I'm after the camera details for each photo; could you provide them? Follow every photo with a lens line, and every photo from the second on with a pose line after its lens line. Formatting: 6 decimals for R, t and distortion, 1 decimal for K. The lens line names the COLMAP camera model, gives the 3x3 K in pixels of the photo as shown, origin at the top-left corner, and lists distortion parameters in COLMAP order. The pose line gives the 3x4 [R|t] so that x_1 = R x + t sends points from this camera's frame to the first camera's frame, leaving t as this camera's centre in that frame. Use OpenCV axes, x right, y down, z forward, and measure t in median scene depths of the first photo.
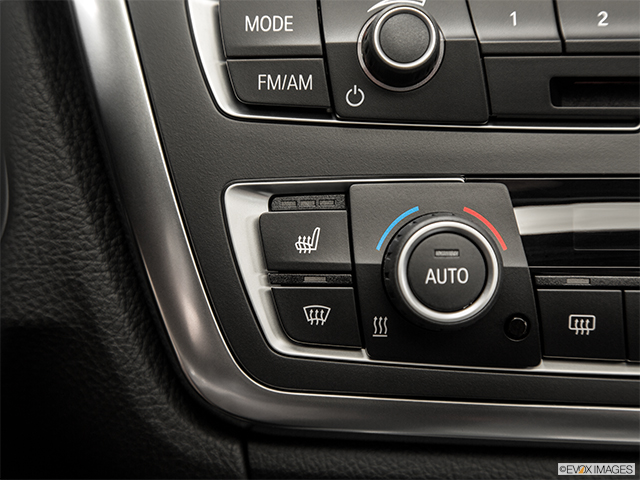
lens RADIAL K [[1883.5, 0, 319.9], [0, 1883.5, 240.2], [0, 0, 1]] dist [-0.042867, 0.000000]
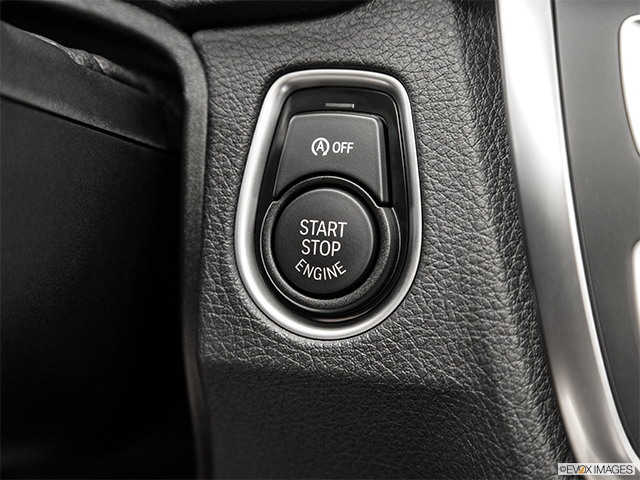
lens RADIAL K [[1883.5, 0, 320.1], [0, 1883.5, 239.8], [0, 0, 1]] dist [-0.042867, 0.000000]
pose [[0.817348, 0.045951, -0.574309, 0.326920], [-0.140038, 0.982766, -0.120668, 0.093794], [0.558867, 0.179053, 0.809696, 0.212258]]
